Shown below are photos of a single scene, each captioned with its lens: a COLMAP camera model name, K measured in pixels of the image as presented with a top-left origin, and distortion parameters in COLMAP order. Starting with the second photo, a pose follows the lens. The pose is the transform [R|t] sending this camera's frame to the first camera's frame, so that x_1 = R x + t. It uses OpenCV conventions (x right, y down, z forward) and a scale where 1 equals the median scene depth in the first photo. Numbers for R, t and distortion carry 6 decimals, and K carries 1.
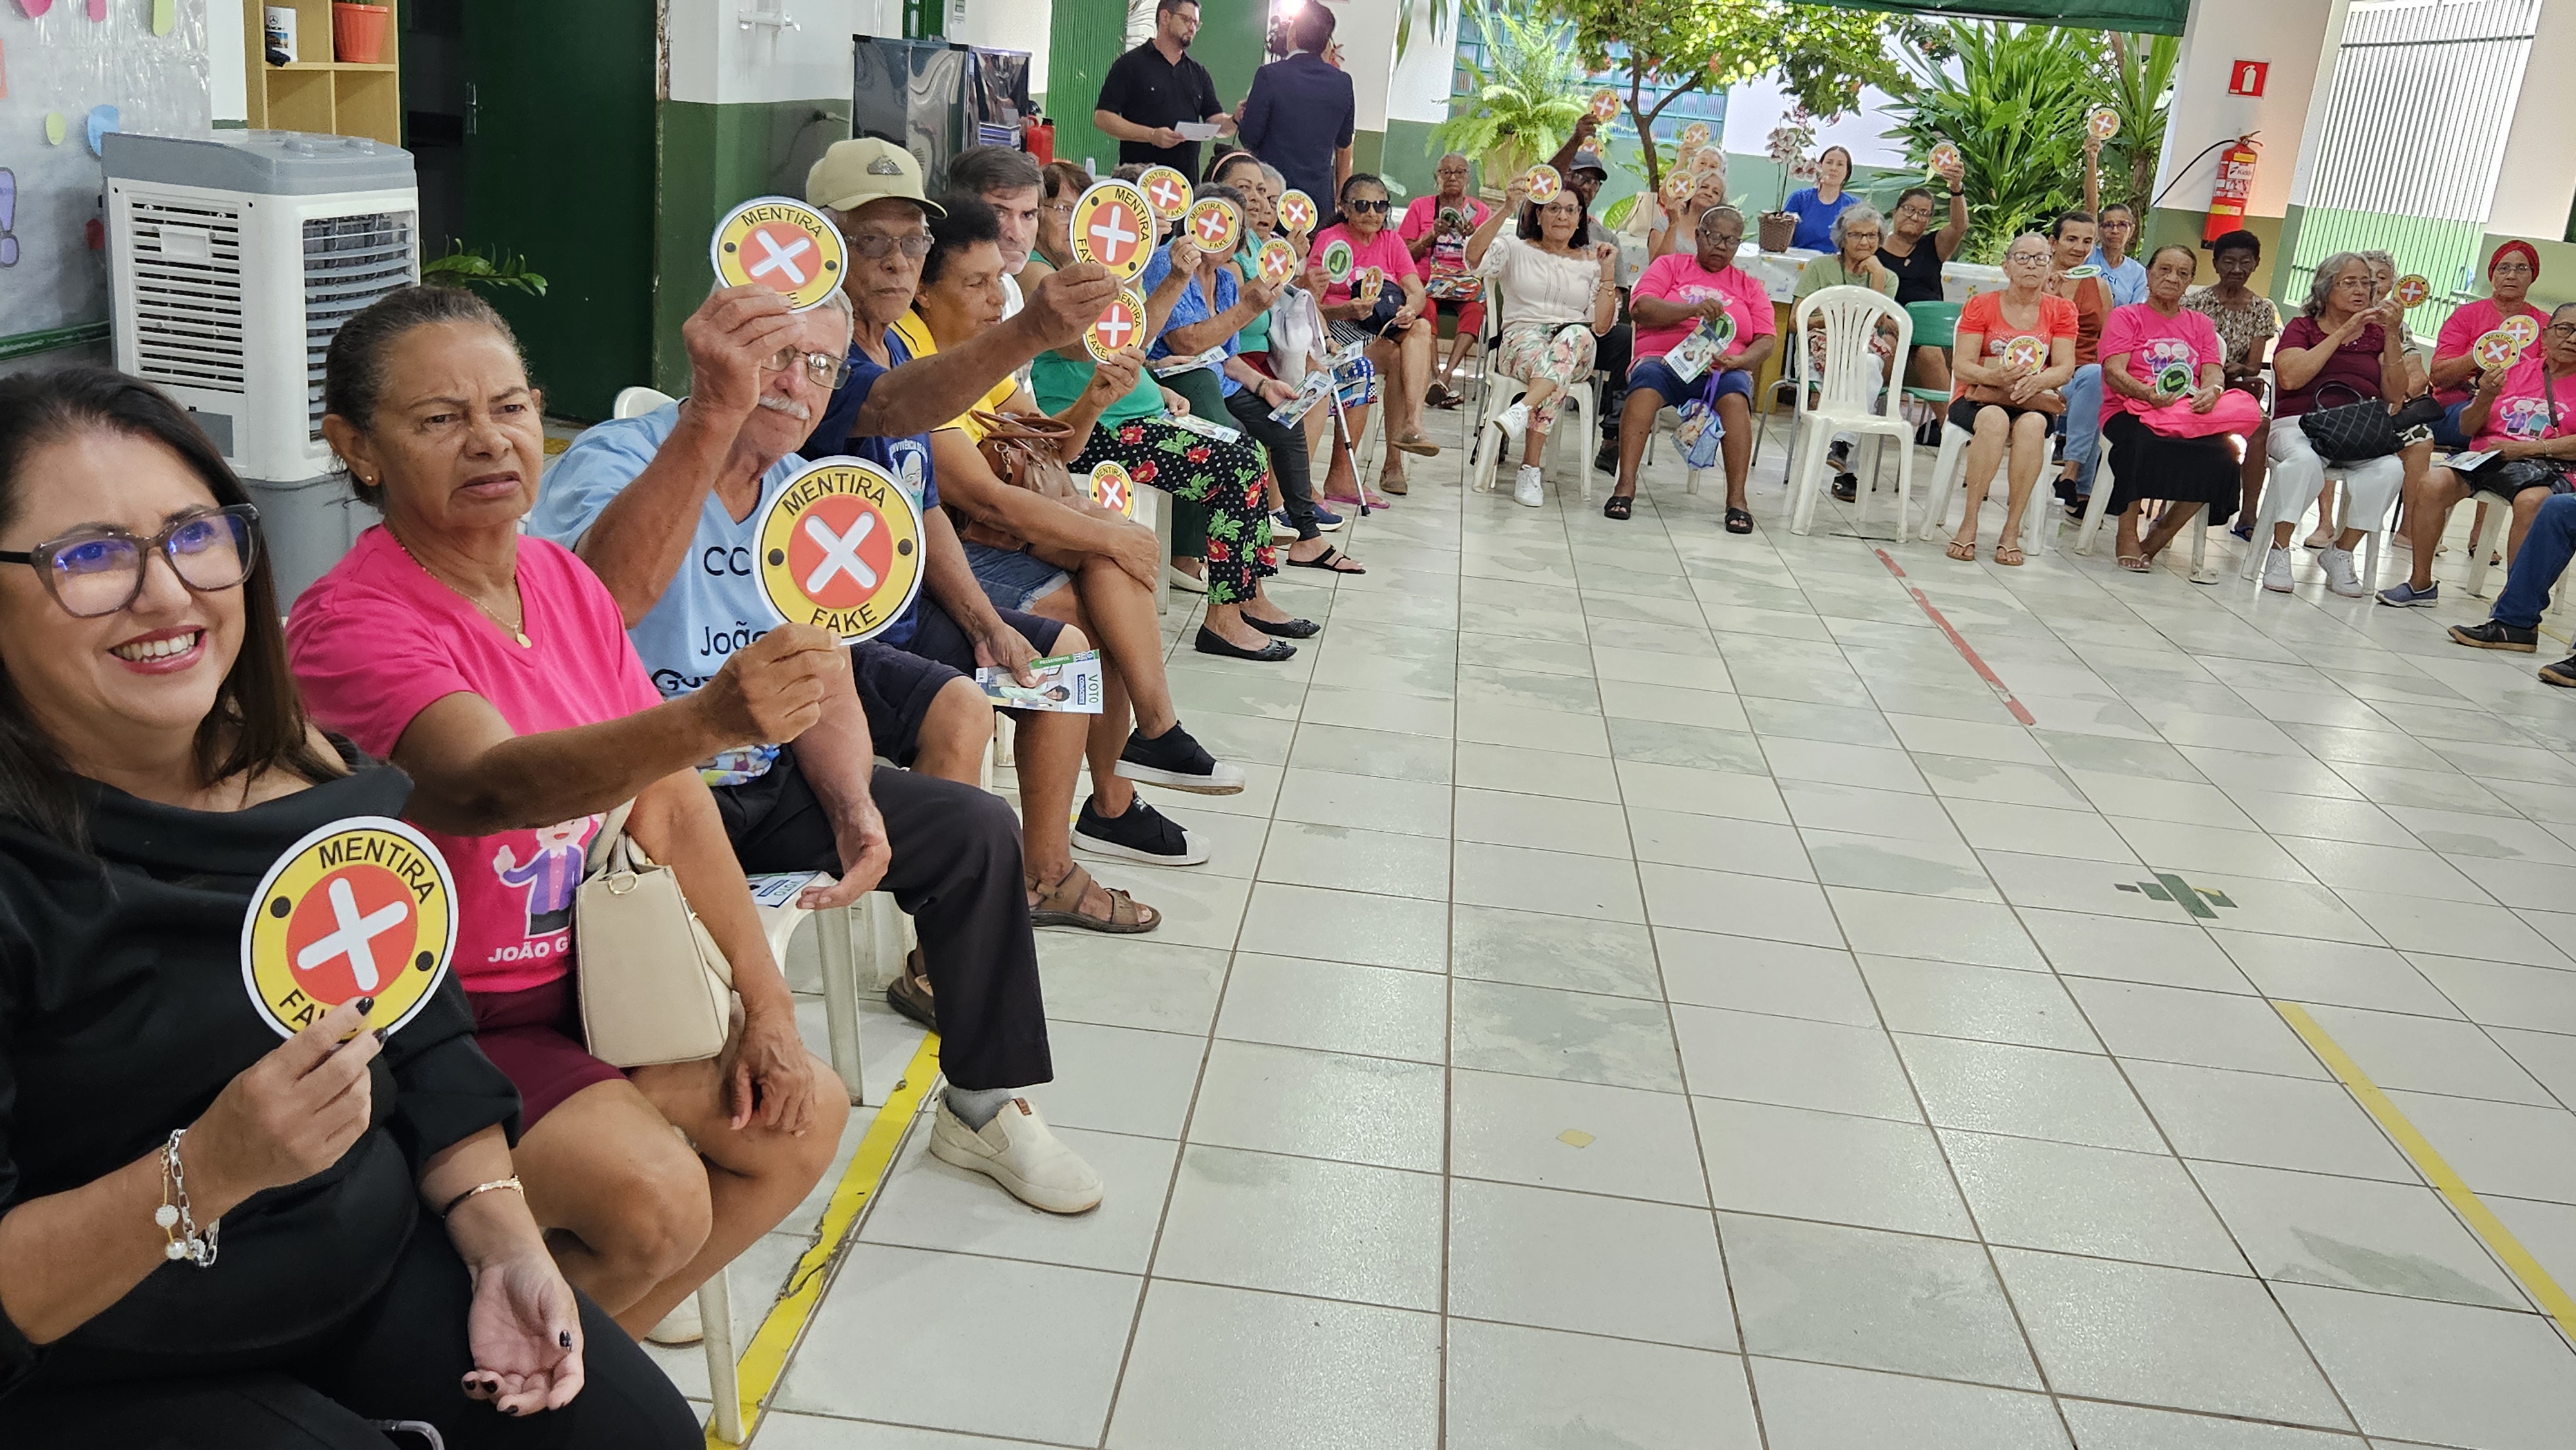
lens RADIAL K [[2263.2, 0, 1293.5], [0, 2263.2, 699.2], [0, 0, 1]] dist [0.084053, -0.072711]
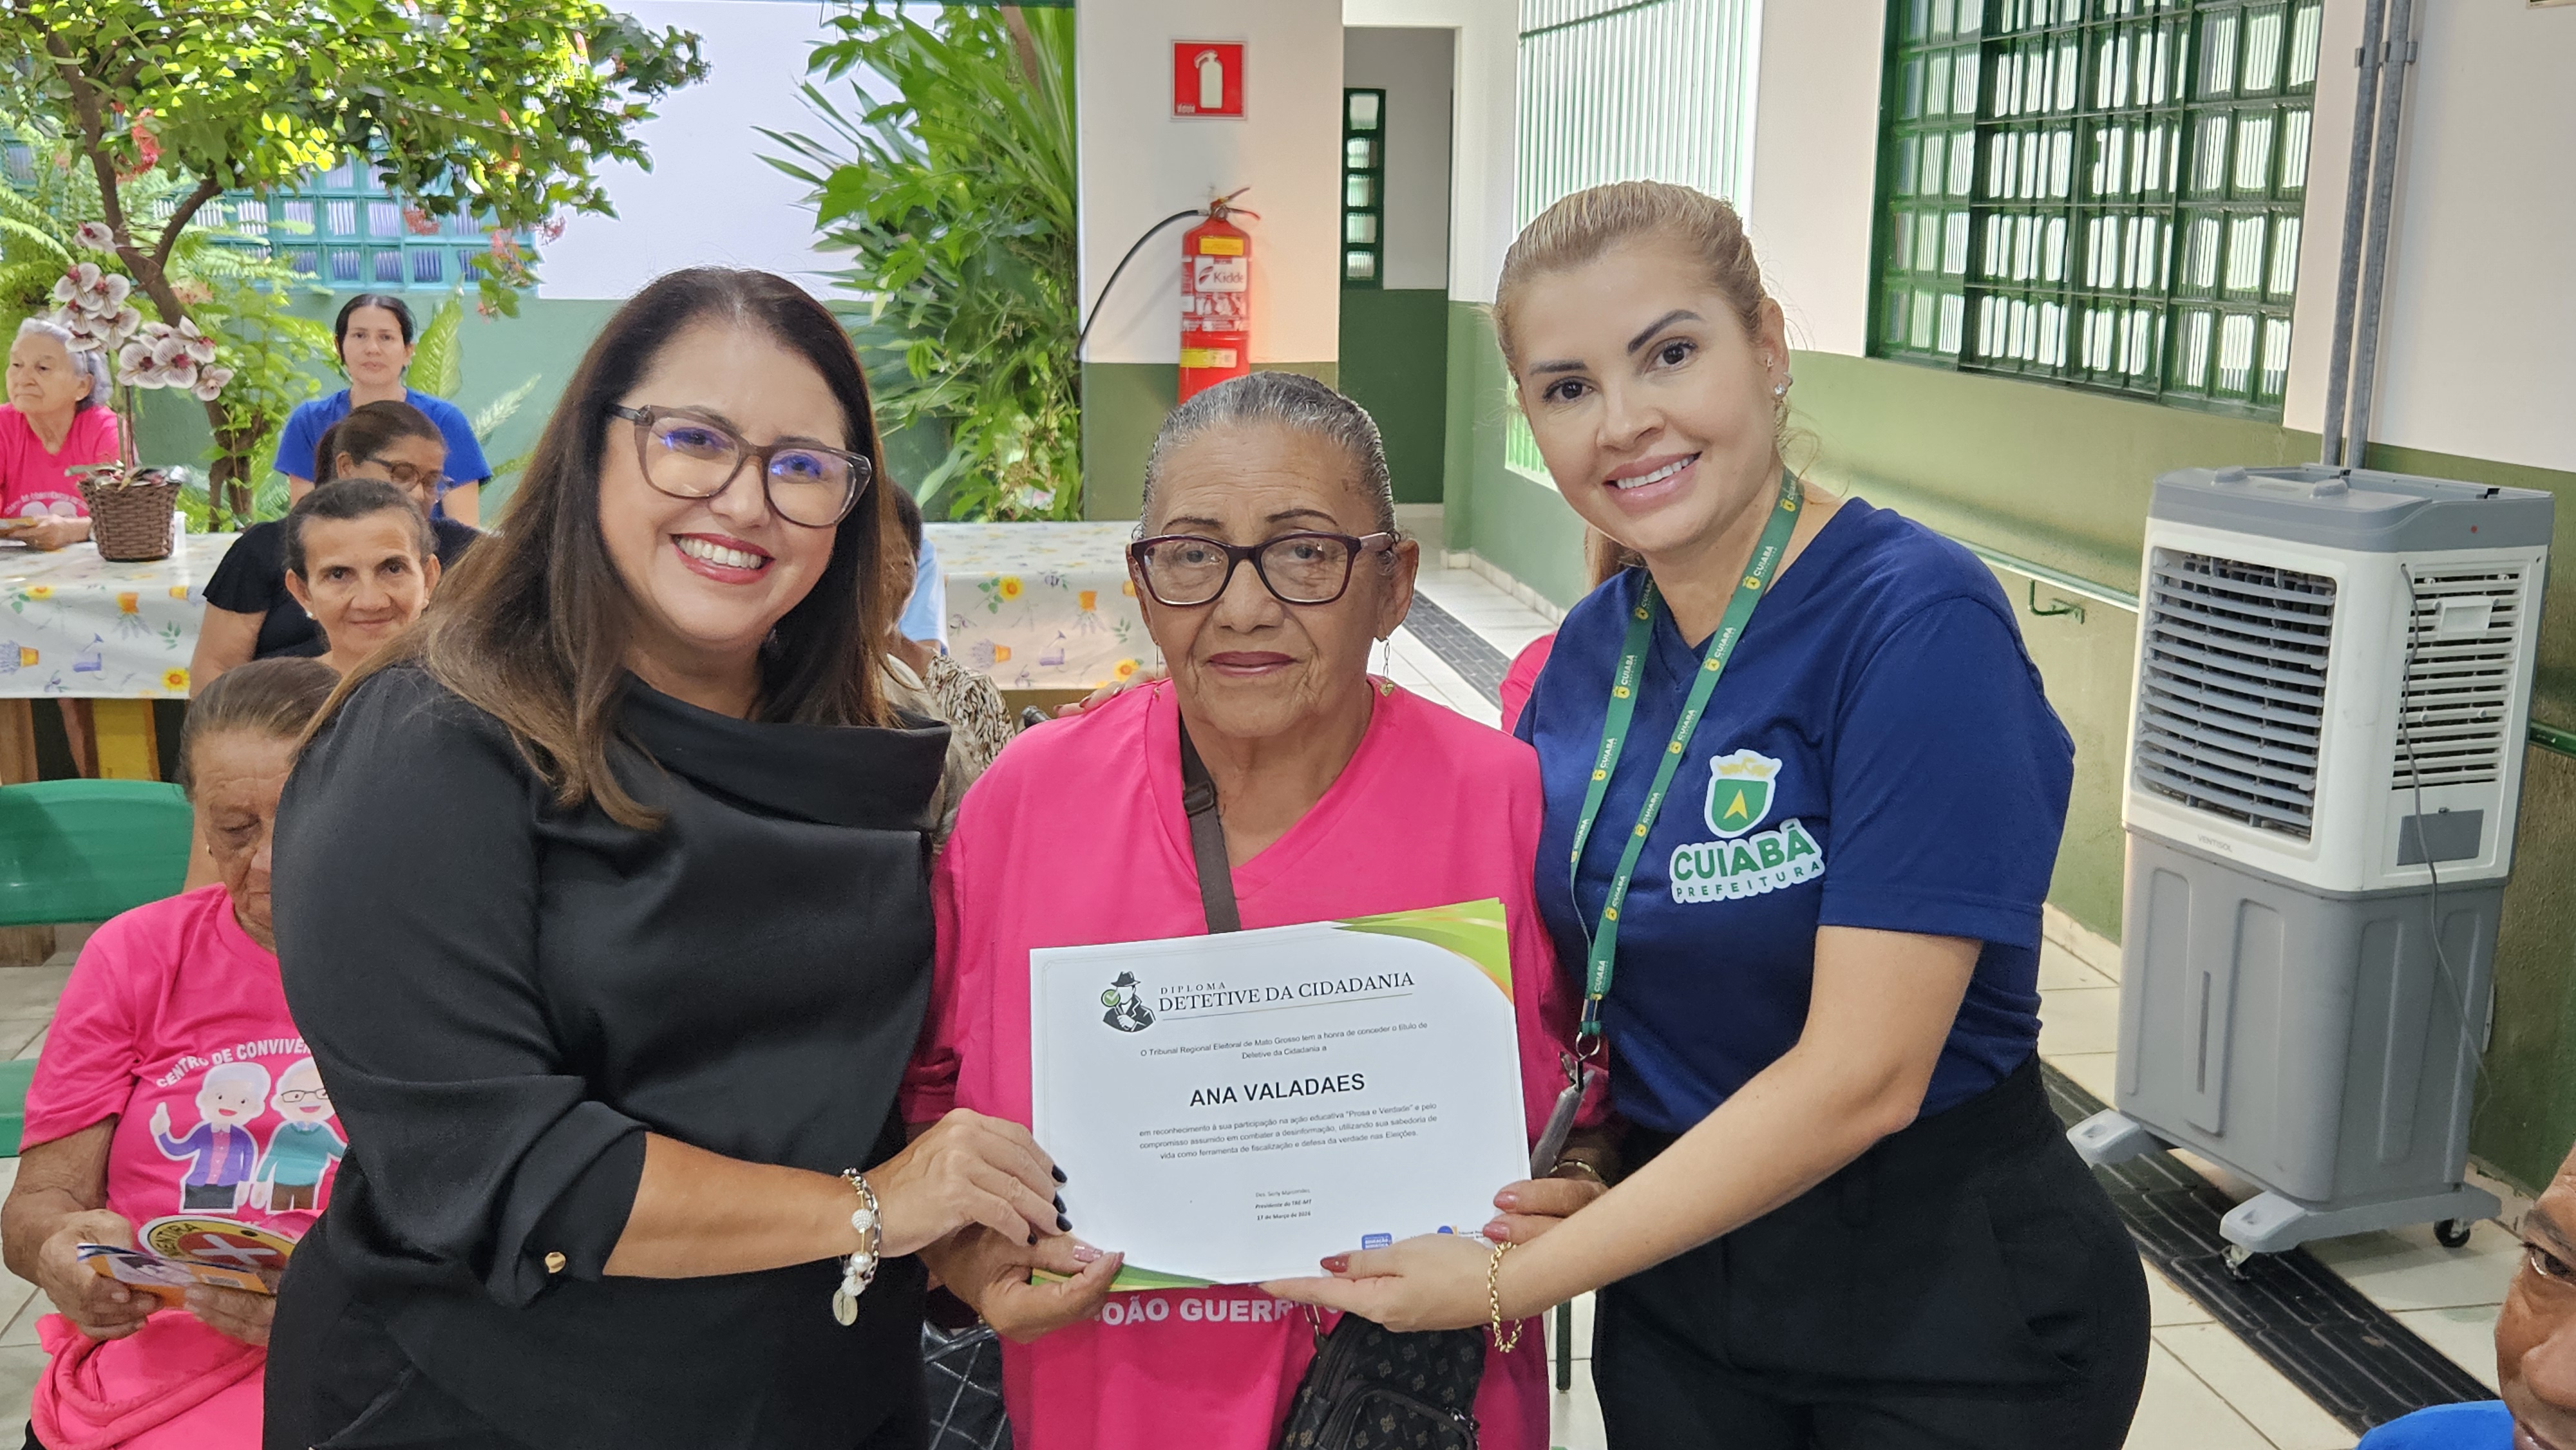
lens RADIAL K [[2458.6, 0, 1310.4], [0, 2458.6, 731.0], [0, 0, 1]] dist [0.051714, 0.000000]
pose [[0.966275, -0.139030, 0.216756, 0.539072], [0.149270, 0.988294, -0.031523, -0.208877], [-0.209836, 0.062815, 0.975717, 0.896054]]
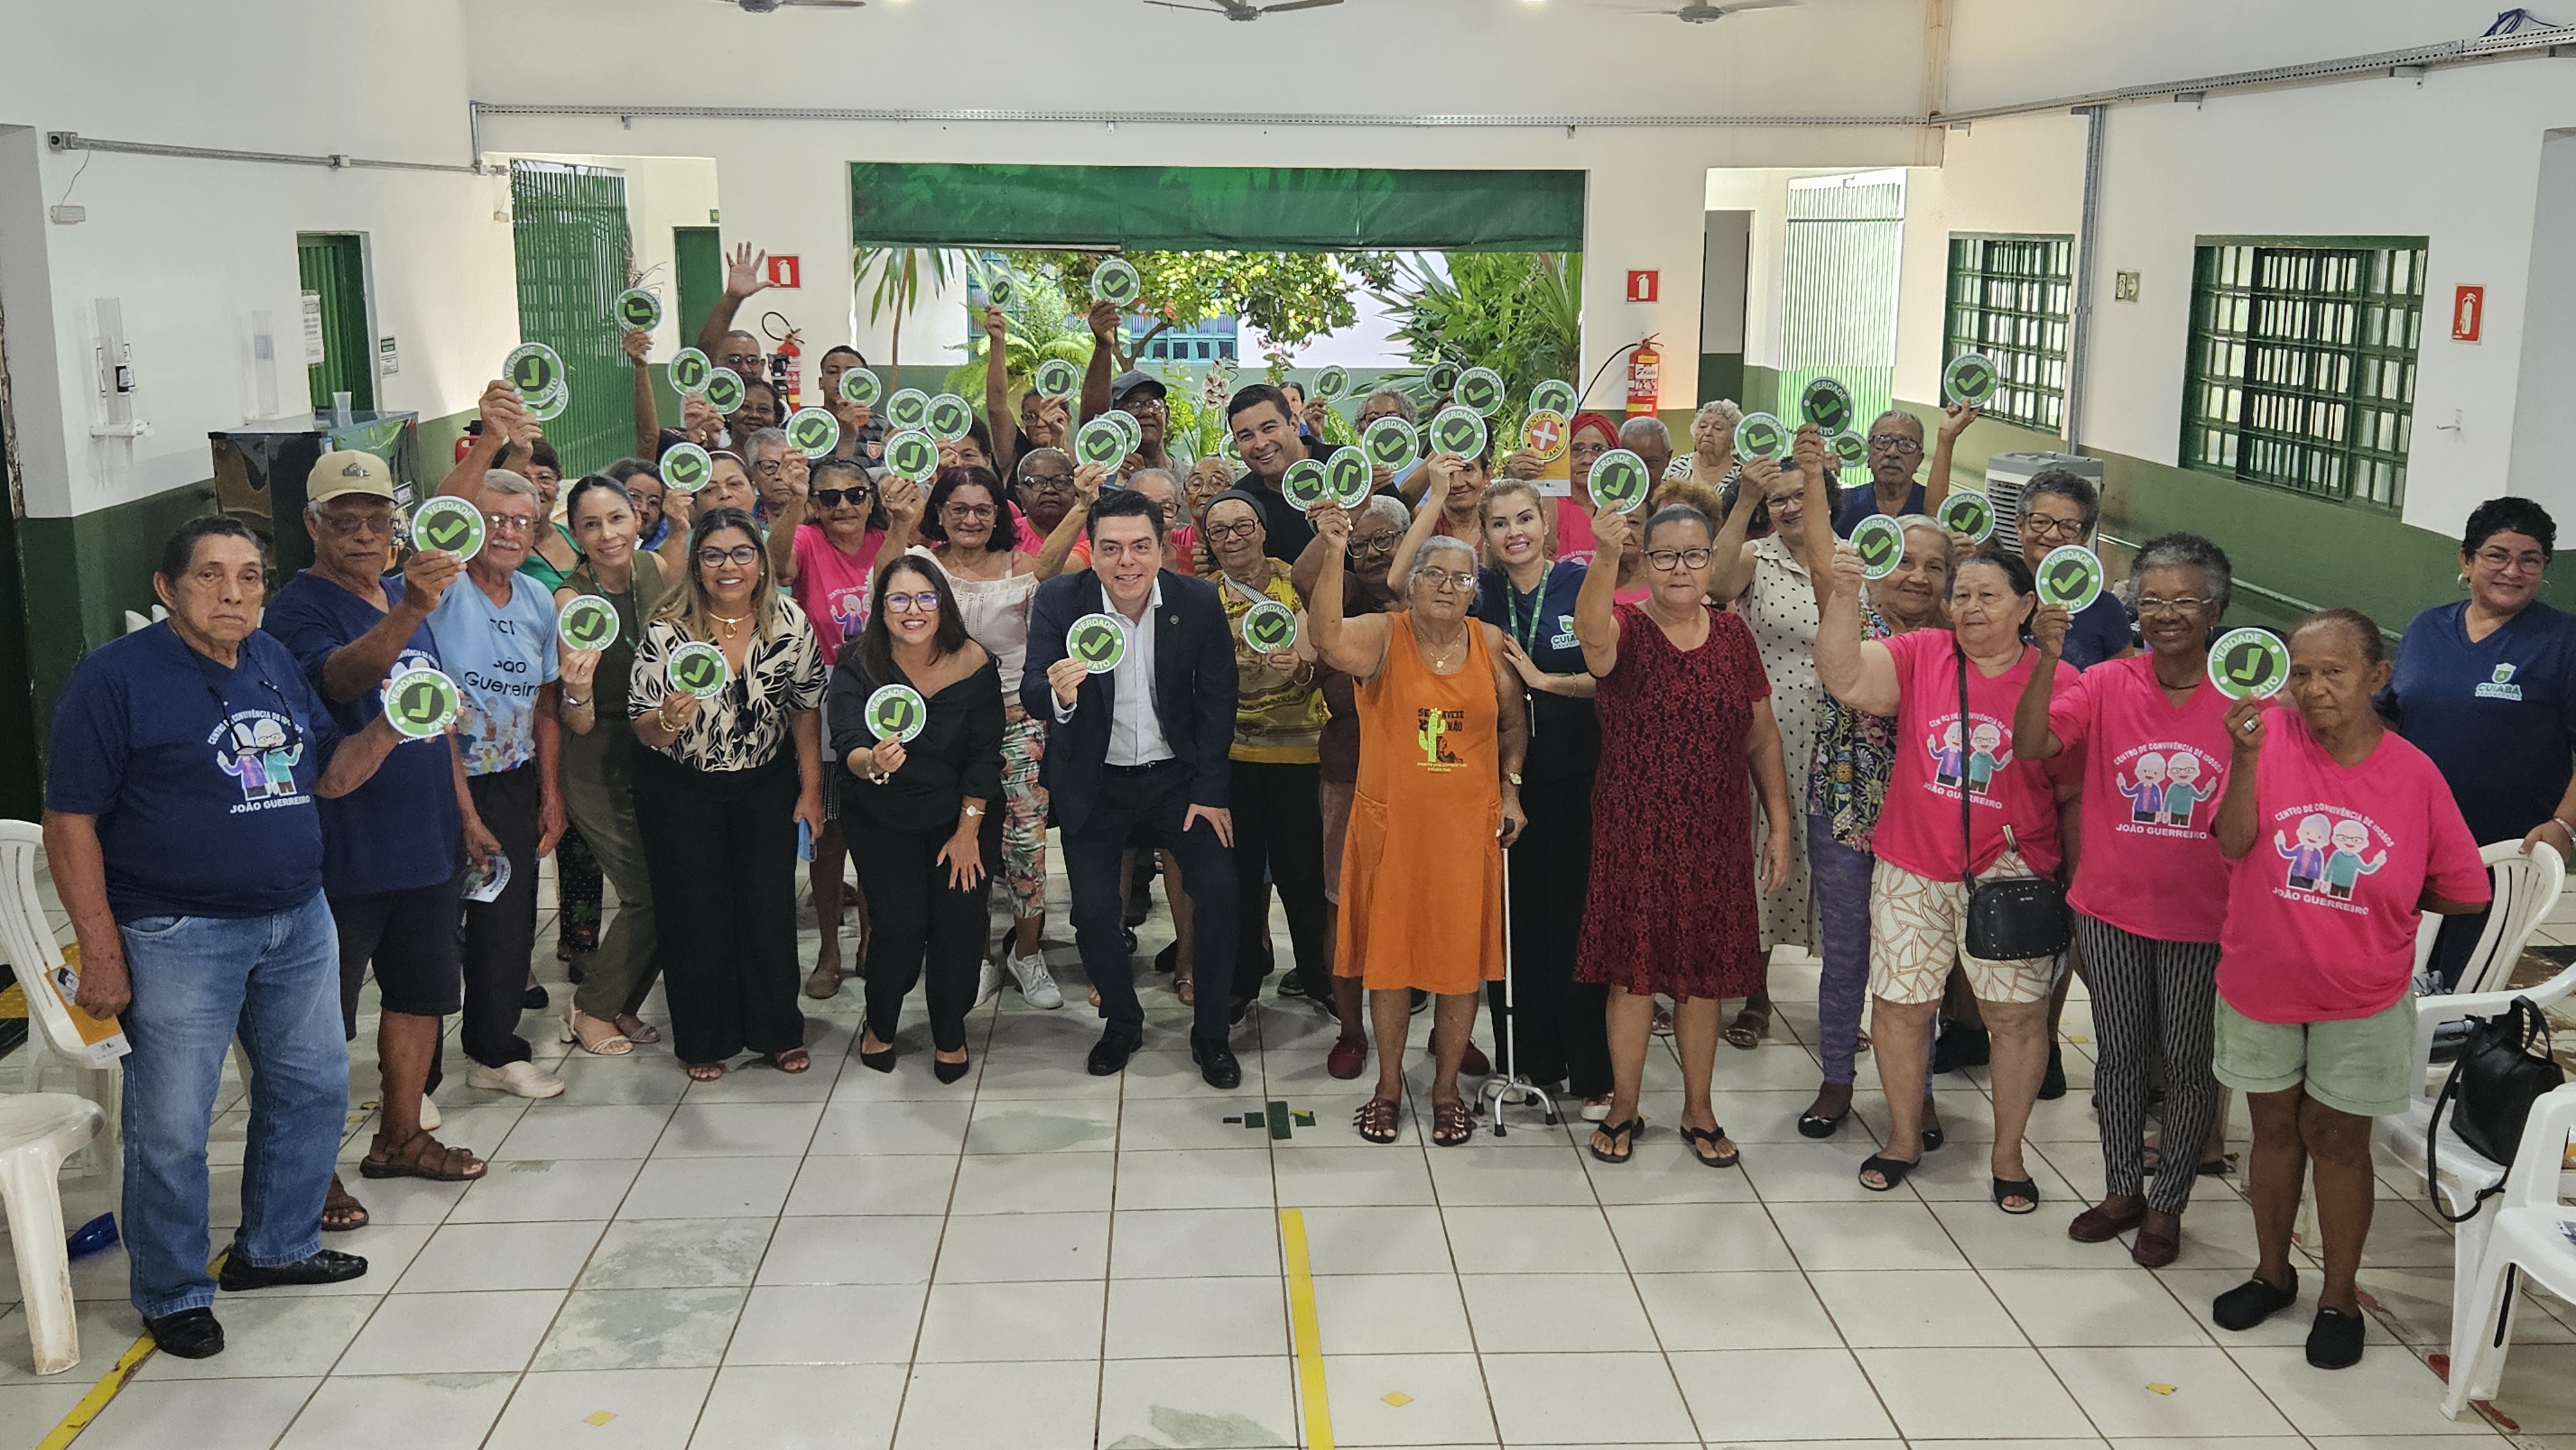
lens RADIAL K [[2458.6, 0, 1285.9], [0, 2458.6, 716.4], [0, 0, 1]] dist [0.051714, 0.000000]
pose [[0.988840, -0.113525, 0.096476, 0.201144], [0.119851, 0.990822, -0.062516, -0.030503], [-0.088494, 0.073382, 0.993370, -0.213324]]
